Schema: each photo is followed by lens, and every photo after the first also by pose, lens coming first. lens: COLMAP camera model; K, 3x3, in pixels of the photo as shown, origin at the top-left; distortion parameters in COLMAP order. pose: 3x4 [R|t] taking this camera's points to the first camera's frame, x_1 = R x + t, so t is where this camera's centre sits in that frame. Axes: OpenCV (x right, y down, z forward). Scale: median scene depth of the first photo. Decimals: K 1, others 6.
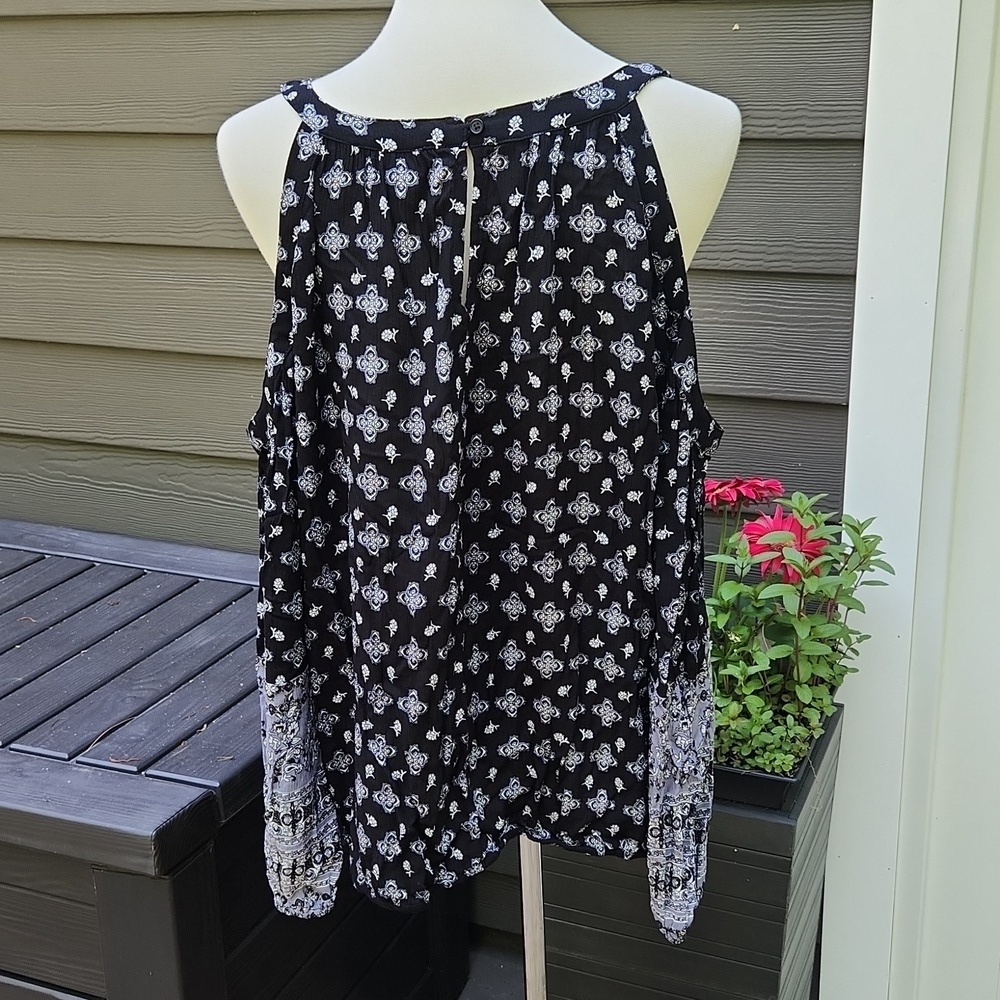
lens RADIAL K [[1390.1, 0, 500.0], [0, 1390.1, 500.0], [0, 0, 1]] dist [-0.015872, 0.637566]
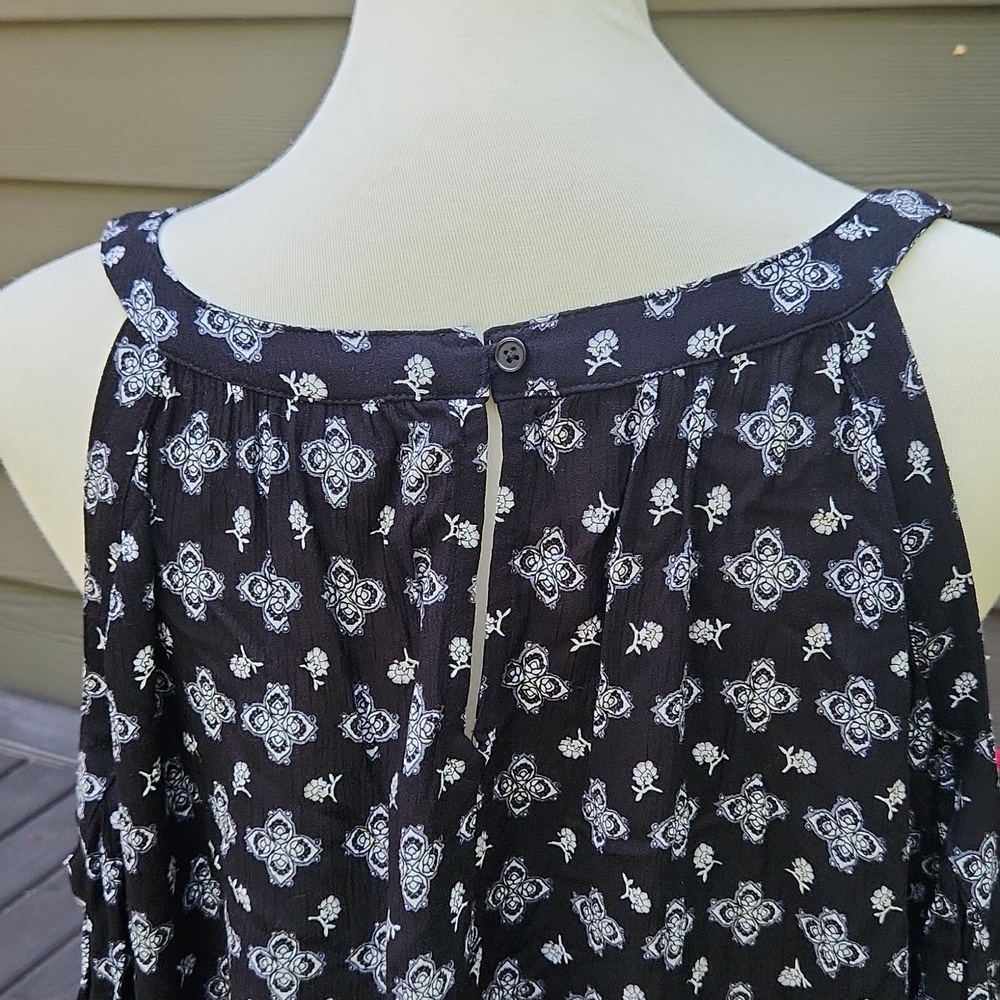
lens RADIAL K [[1429.2, 0, 500.0], [0, 1429.2, 500.0], [0, 0, 1]] dist [0.055373, -0.057851]
pose [[0.998031, 0.021147, -0.059057, 0.006540], [-0.020024, 0.999608, 0.019542, -0.227812], [0.059447, -0.018321, 0.998063, 0.554332]]
